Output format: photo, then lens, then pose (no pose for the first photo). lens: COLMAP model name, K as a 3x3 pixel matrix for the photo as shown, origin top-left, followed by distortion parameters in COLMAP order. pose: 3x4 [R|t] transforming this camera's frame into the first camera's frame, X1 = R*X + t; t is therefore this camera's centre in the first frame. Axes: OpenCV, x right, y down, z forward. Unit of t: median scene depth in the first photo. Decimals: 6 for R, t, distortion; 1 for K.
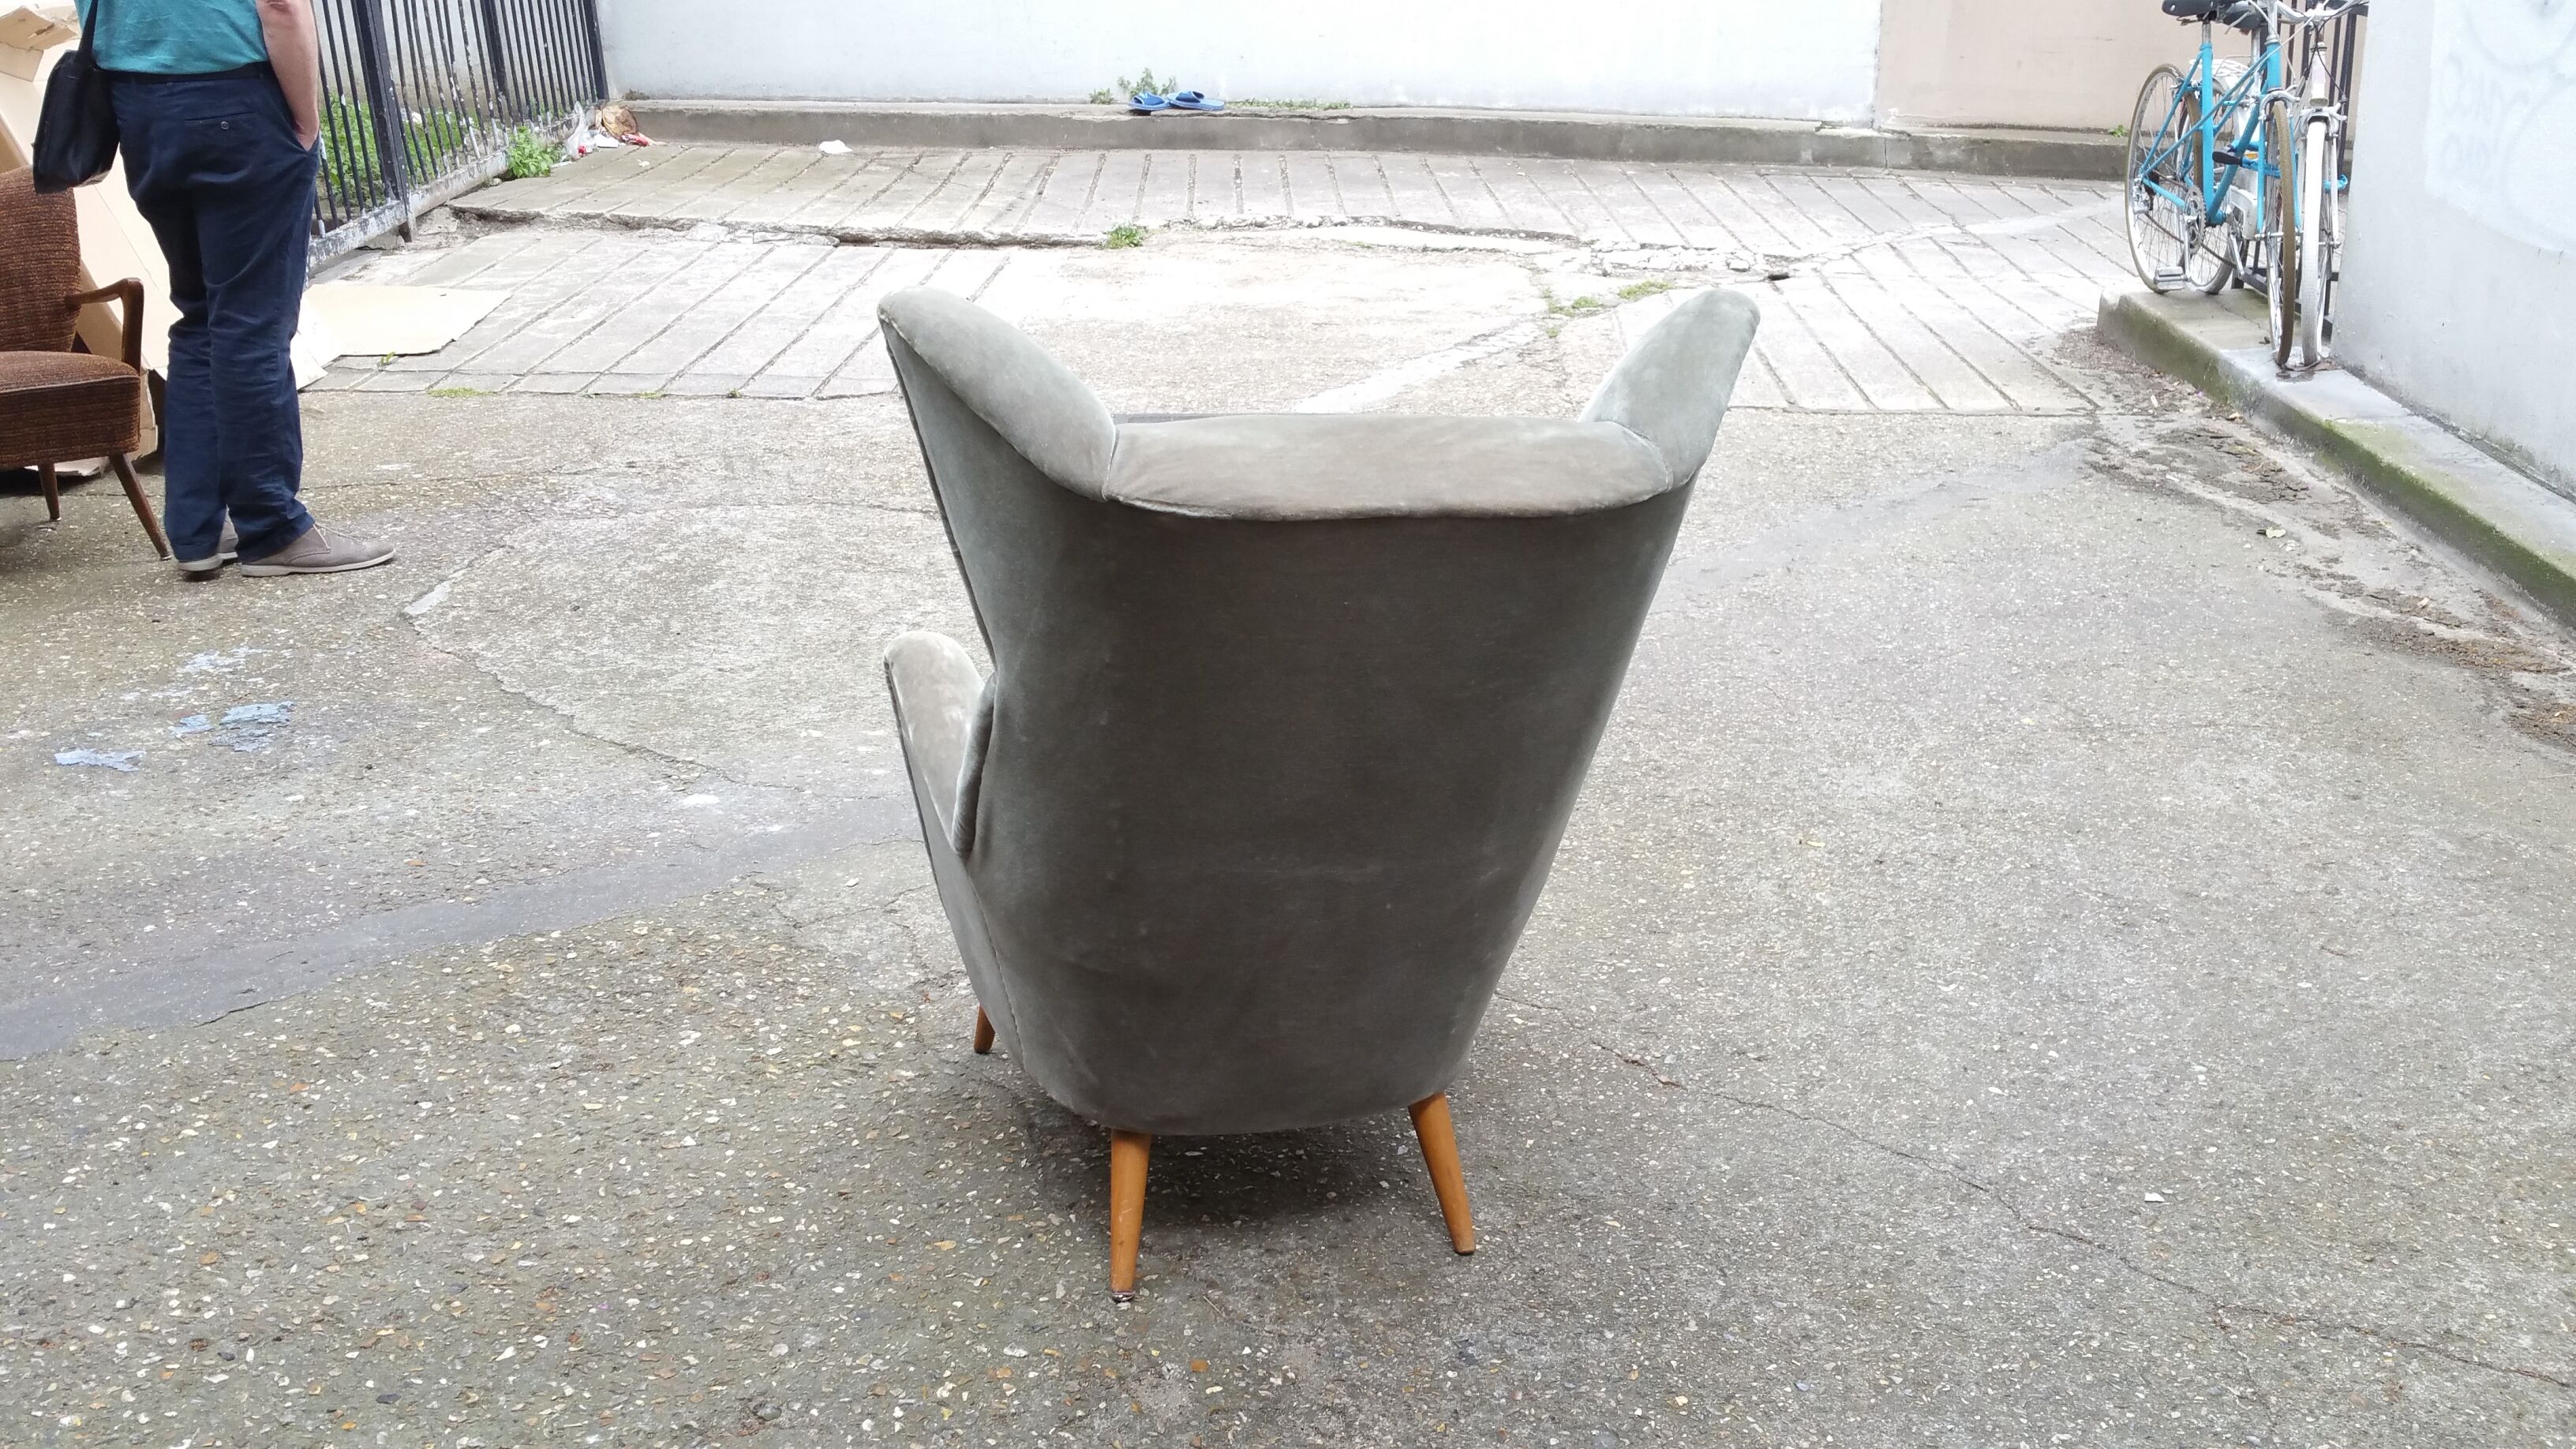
lens RADIAL K [[2461.5, 0, 1316.3], [0, 2461.5, 760.1], [0, 0, 1]] dist [0.057780, 0.000000]
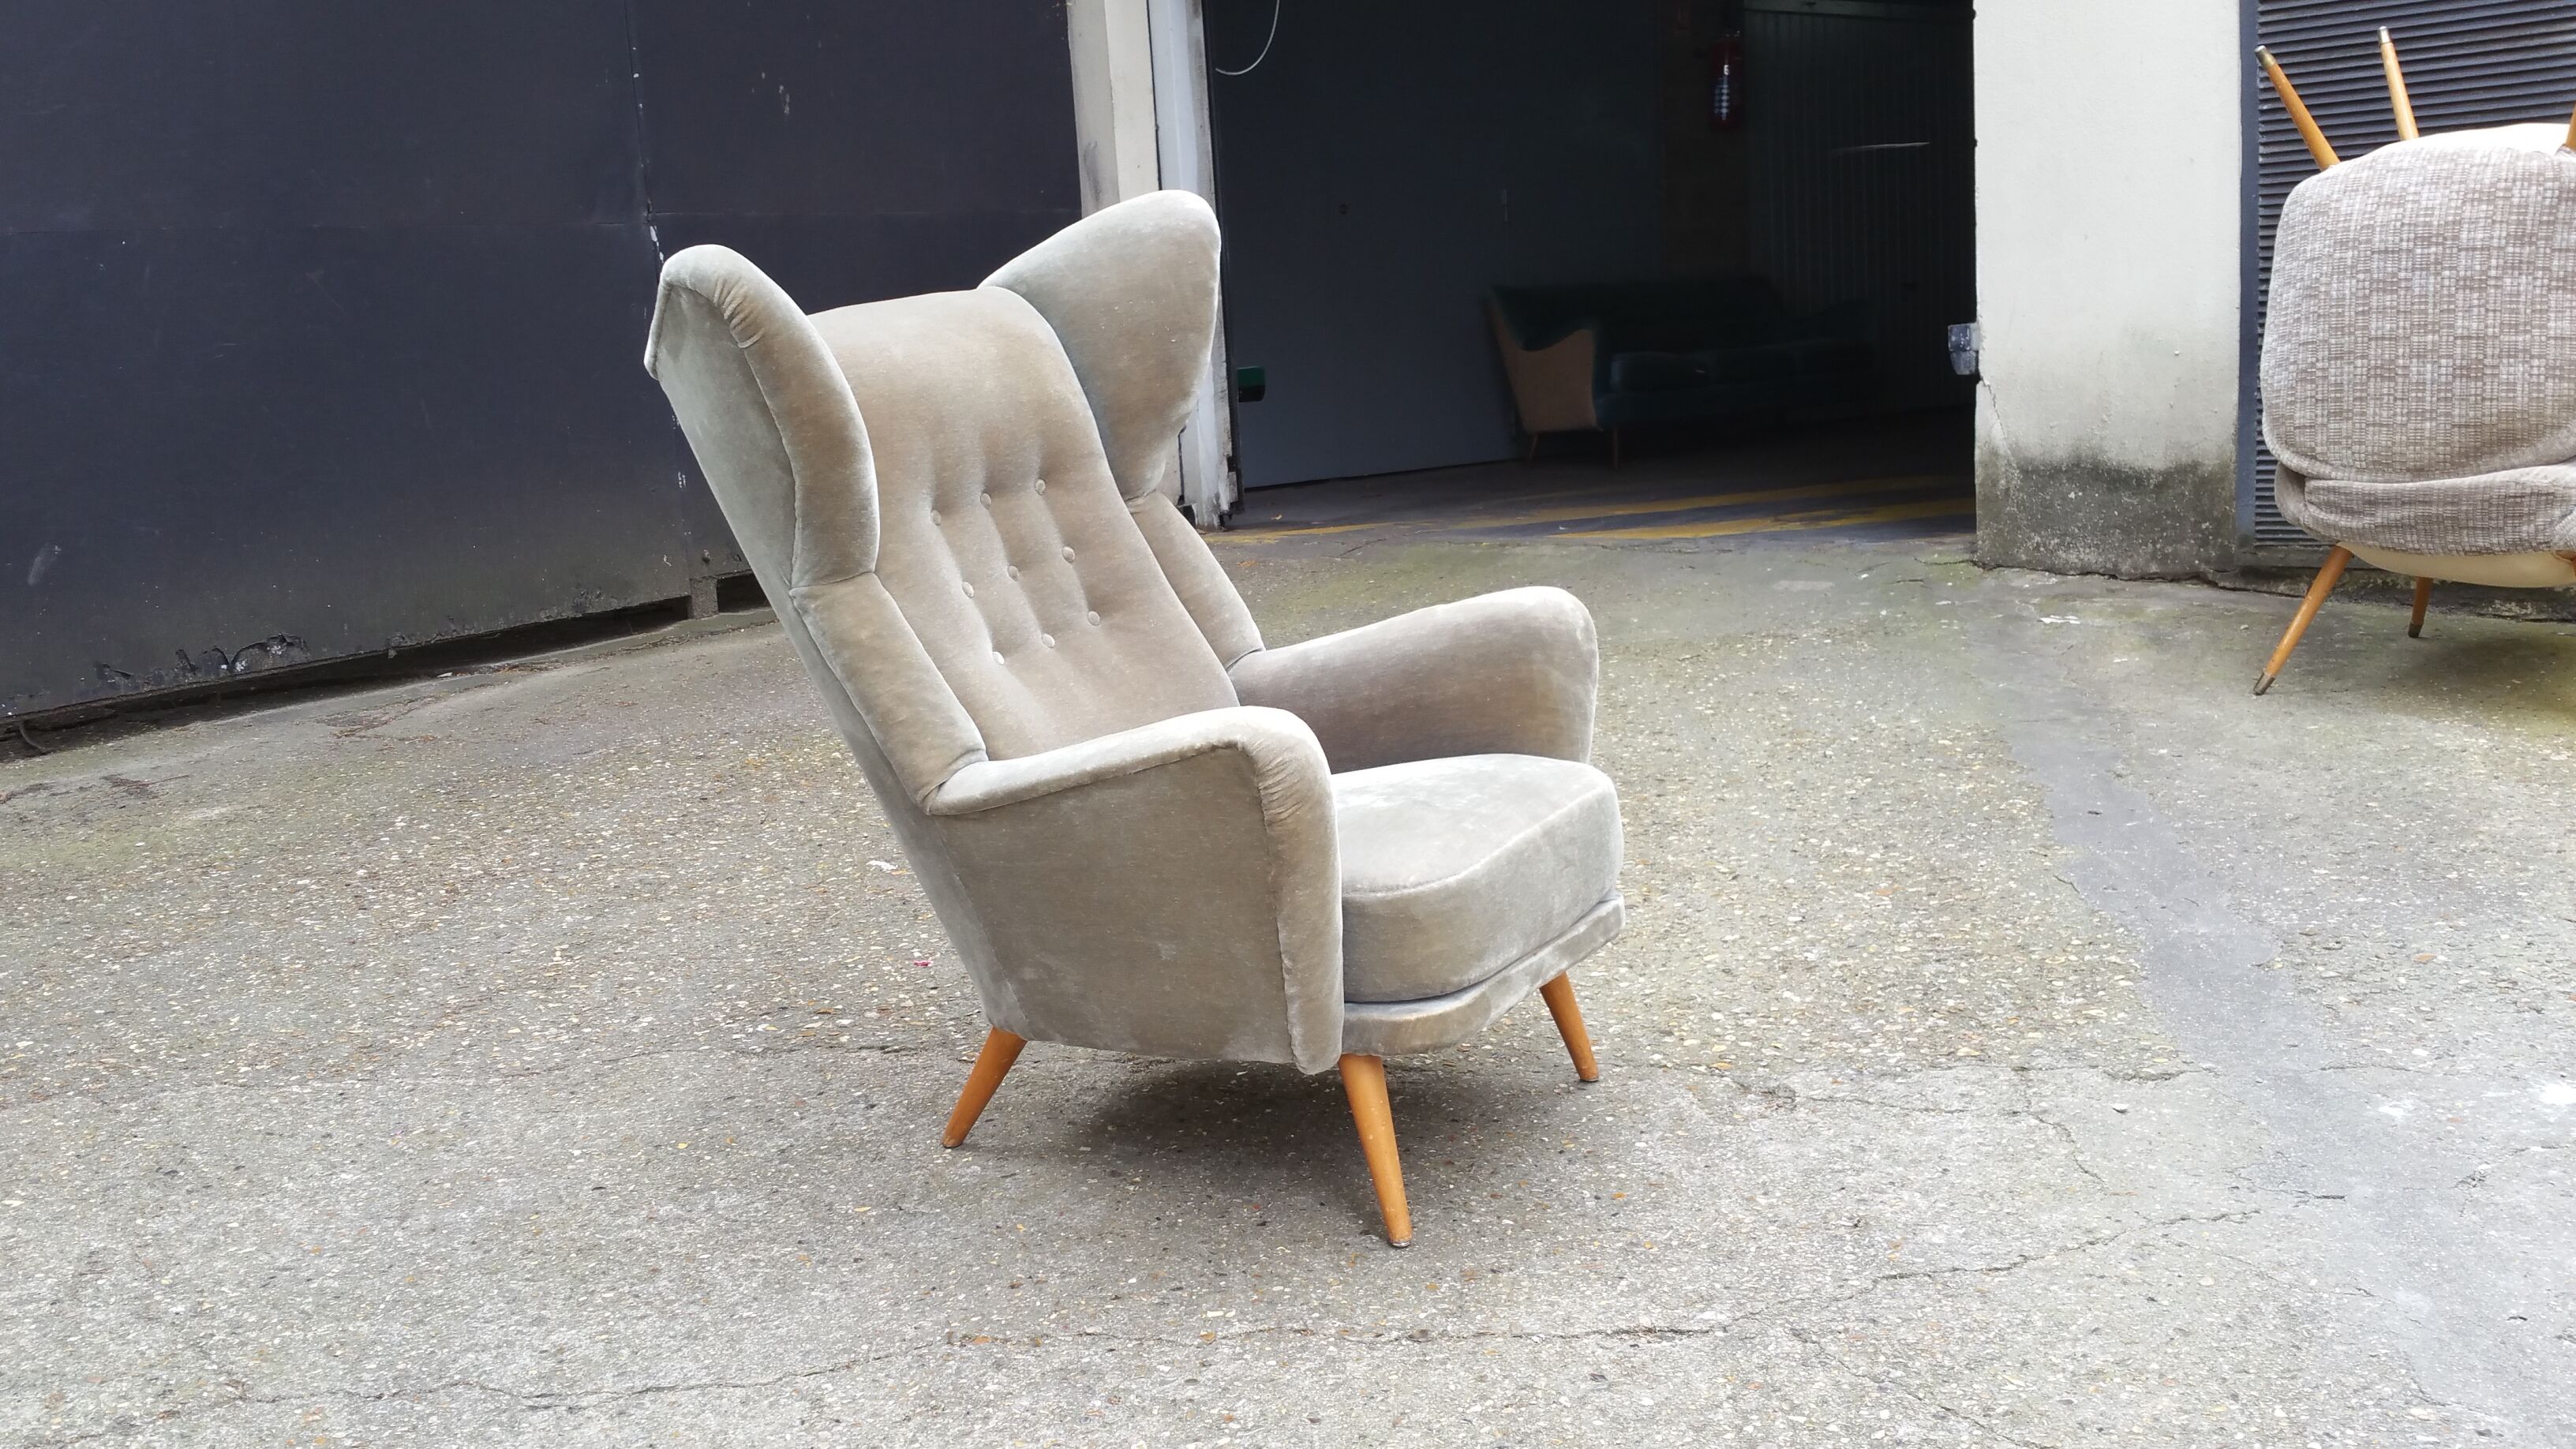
lens RADIAL K [[2461.5, 0, 1247.2], [0, 2461.5, 749.7], [0, 0, 1]] dist [0.057780, 0.000000]
pose [[-0.733858, 0.191164, -0.651850, 0.489038], [-0.167168, 0.879256, 0.446054, -0.347659], [0.658413, 0.436309, -0.613292, 1.296385]]
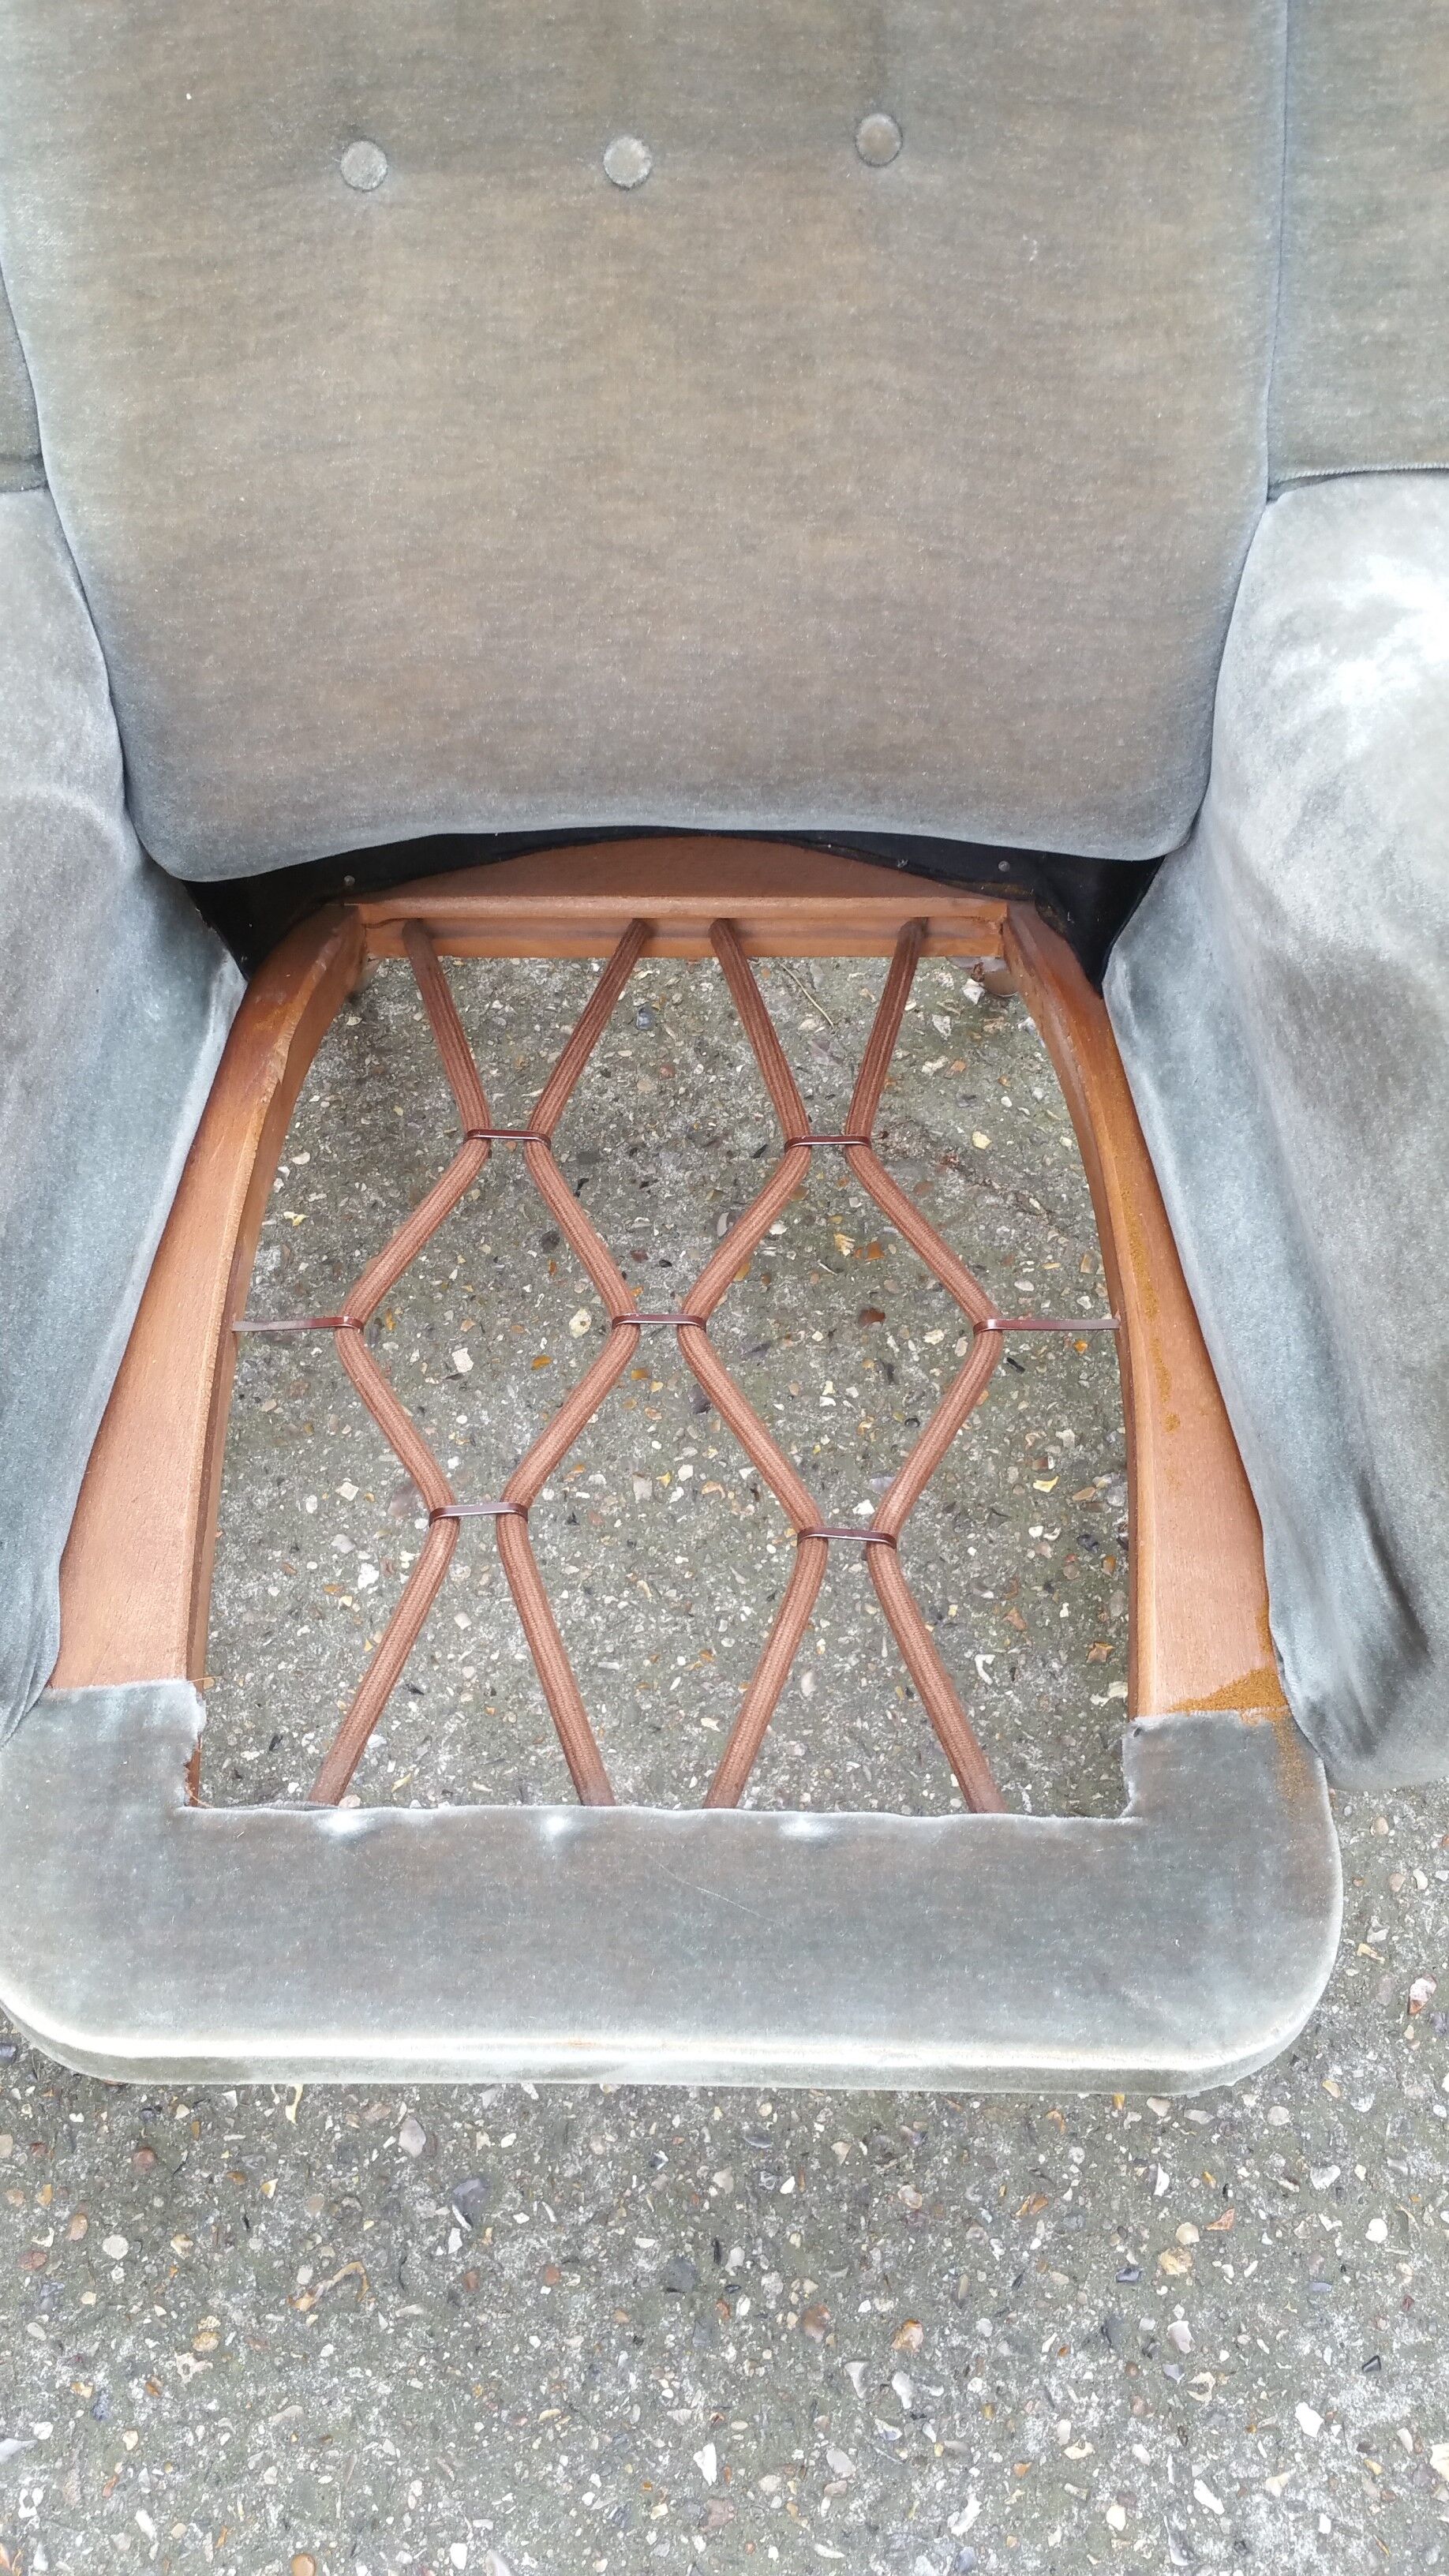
lens RADIAL K [[2461.5, 0, 661.5], [0, 2461.5, 1262.4], [0, 0, 1]] dist [0.057780, 0.000000]
pose [[-0.965107, -0.228372, 0.128122, -0.070156], [0.067066, 0.257392, 0.963977, -0.229182], [-0.253123, 0.938933, -0.233094, 0.904951]]
